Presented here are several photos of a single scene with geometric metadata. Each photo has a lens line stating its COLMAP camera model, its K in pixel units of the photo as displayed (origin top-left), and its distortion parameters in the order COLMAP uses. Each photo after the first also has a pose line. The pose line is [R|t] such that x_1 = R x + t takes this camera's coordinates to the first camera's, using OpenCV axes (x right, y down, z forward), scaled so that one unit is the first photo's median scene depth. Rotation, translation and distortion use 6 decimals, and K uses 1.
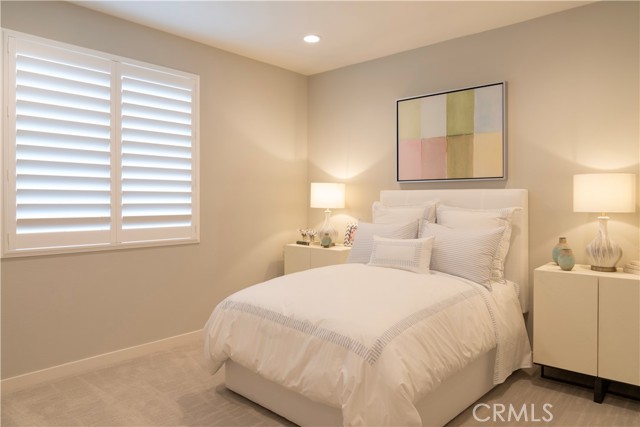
lens RADIAL K [[447.6, 0, 320.0], [0, 447.6, 213.5], [0, 0, 1]] dist [-0.000783, -0.000362]
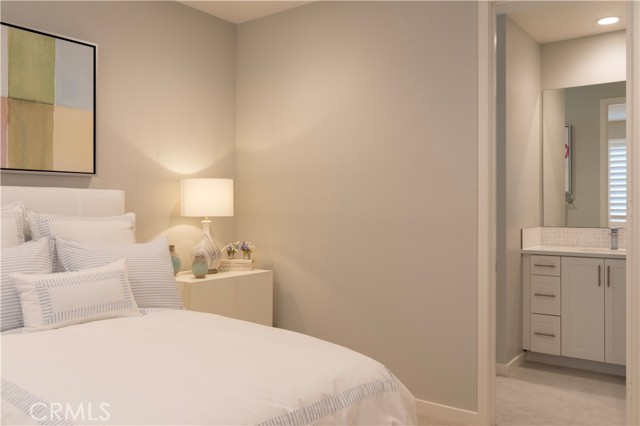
lens RADIAL K [[544.4, 0, 320.0], [0, 544.4, 213.0], [0, 0, 1]] dist [-0.006308, -0.004500]
pose [[-0.077343, -0.010891, 0.996945, -0.497246], [0.029873, 0.999466, 0.013236, -0.015601], [-0.996557, 0.030806, -0.076977, 0.671496]]
